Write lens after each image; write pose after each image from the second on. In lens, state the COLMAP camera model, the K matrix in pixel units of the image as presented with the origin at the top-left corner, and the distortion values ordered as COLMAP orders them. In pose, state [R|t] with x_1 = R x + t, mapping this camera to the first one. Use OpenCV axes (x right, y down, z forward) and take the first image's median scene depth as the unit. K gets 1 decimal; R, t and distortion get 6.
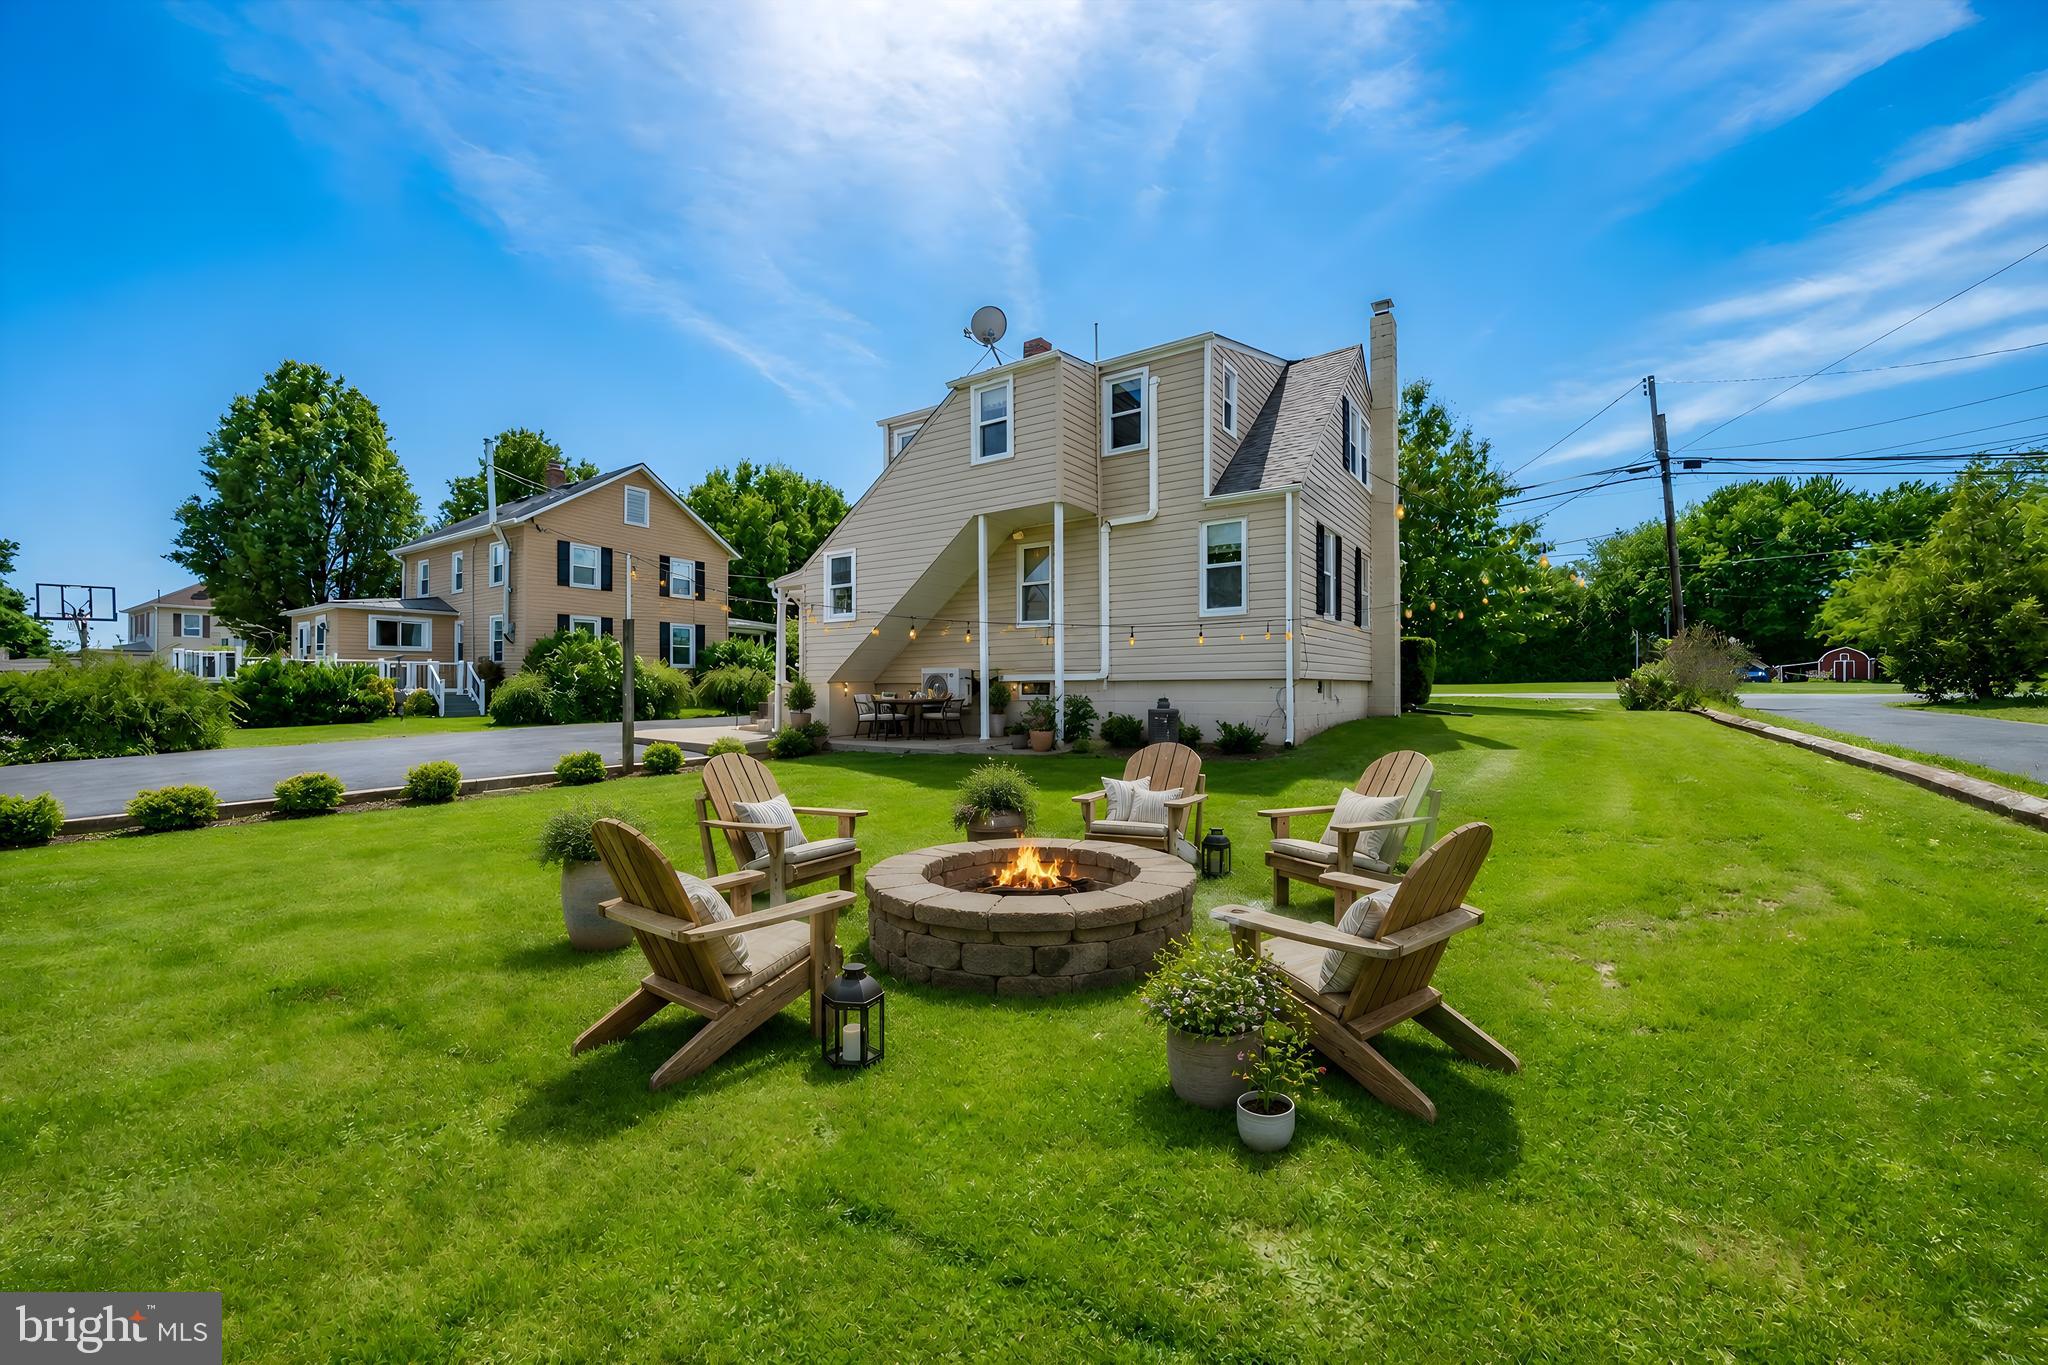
lens RADIAL K [[807.3, 0, 1017.2], [0, 807.3, 689.8], [0, 0, 1]] dist [-0.000858, -0.000044]
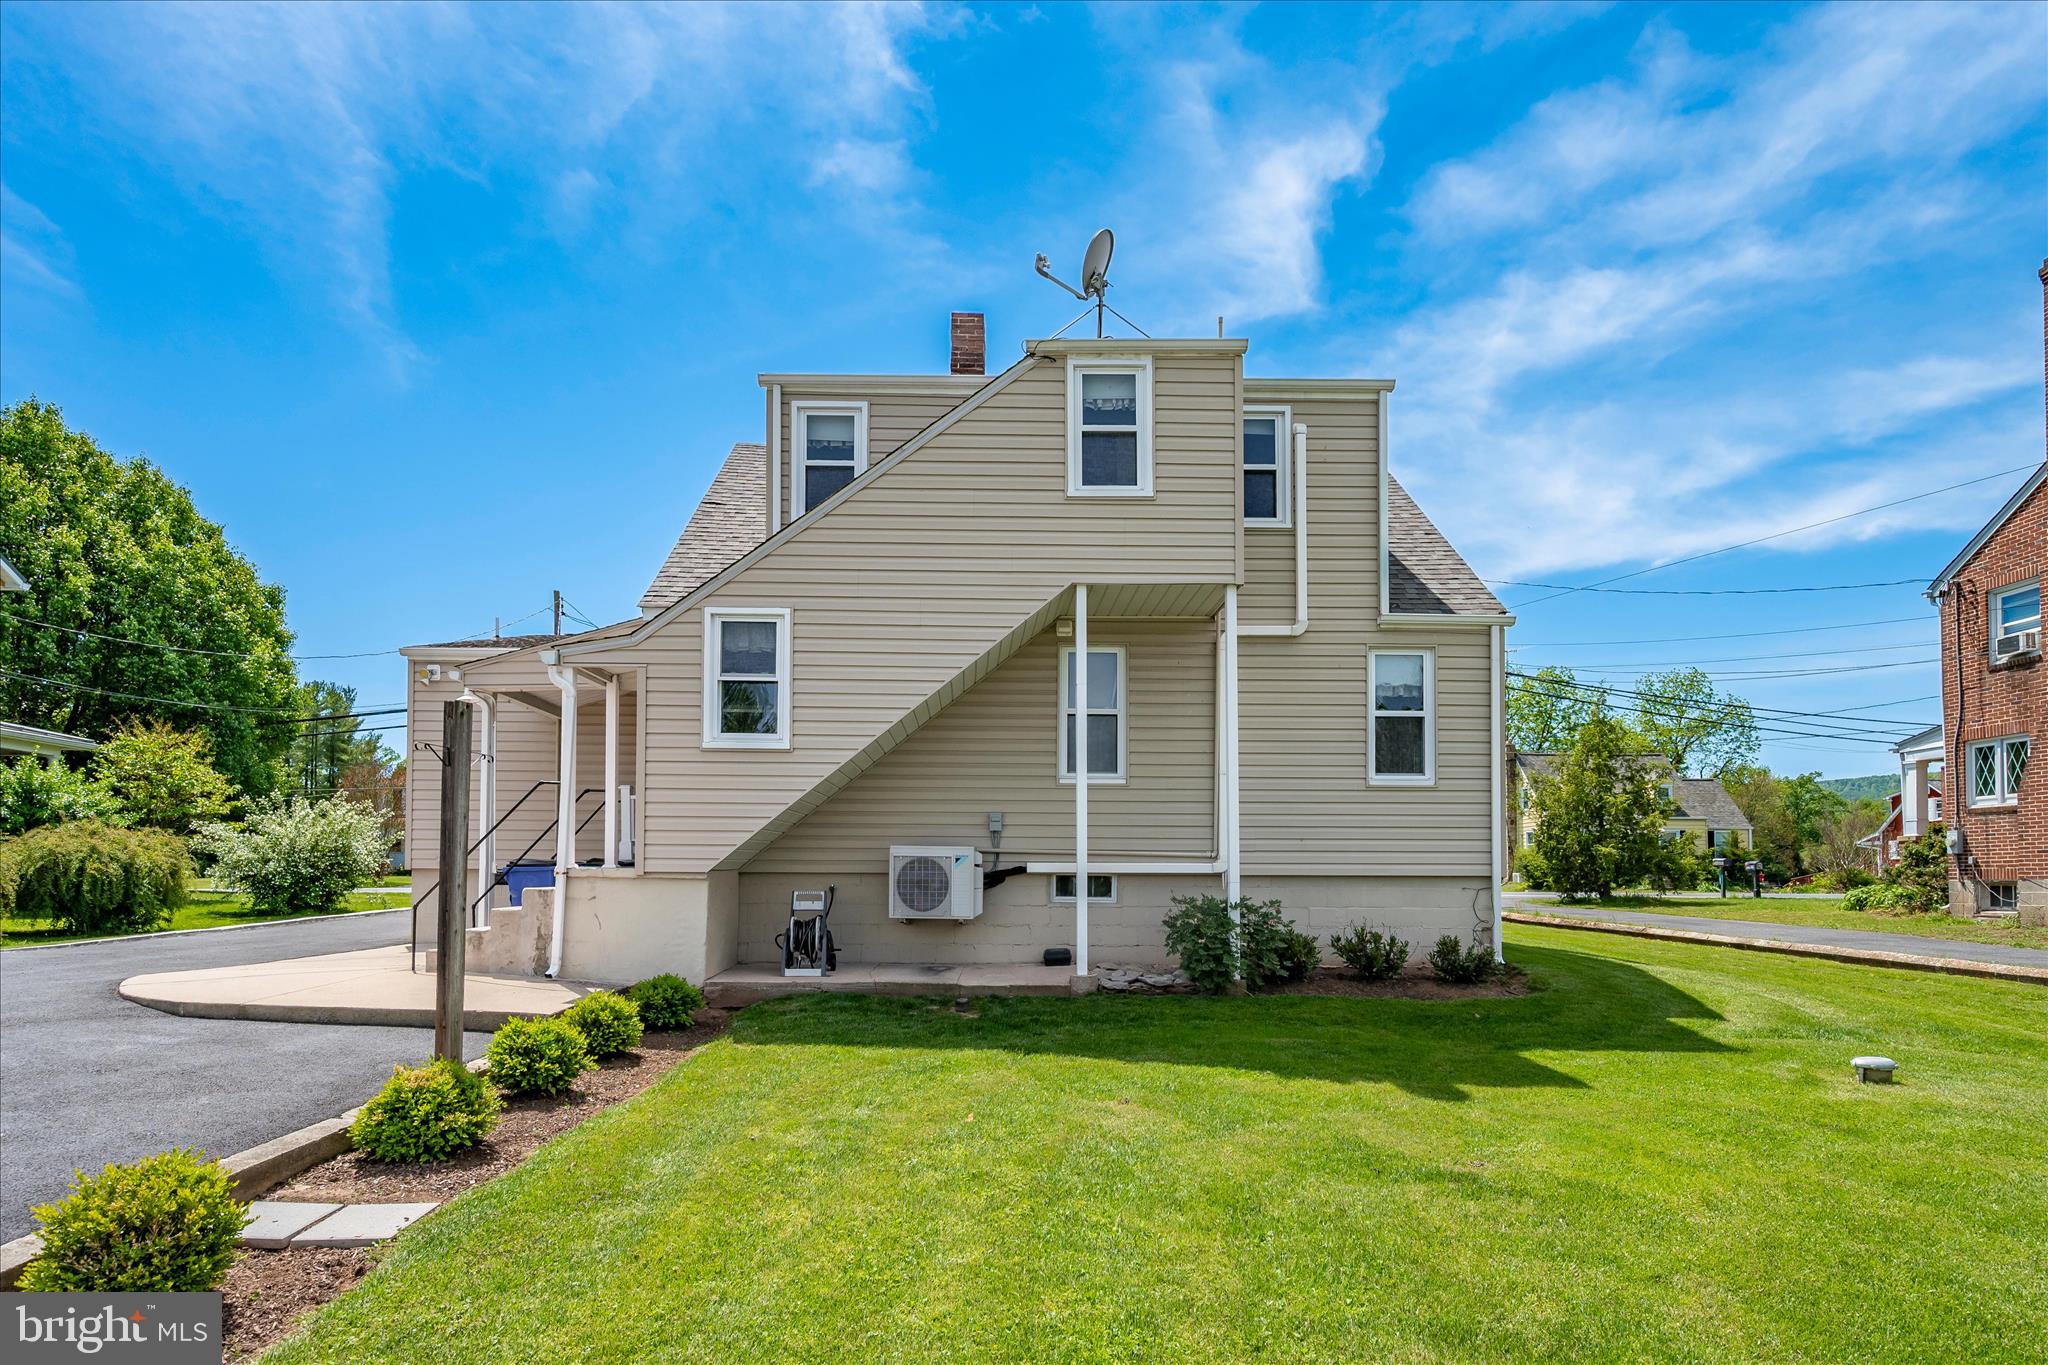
lens RADIAL K [[1038.4, 0, 1021.1], [0, 1038.4, 844.6], [0, 0, 1]] dist [0.004178, -0.000247]
pose [[0.825170, 0.026613, 0.564257, -0.491704], [-0.013900, 0.999544, -0.026815, -0.011159], [-0.564713, 0.014284, 0.825164, 0.415910]]
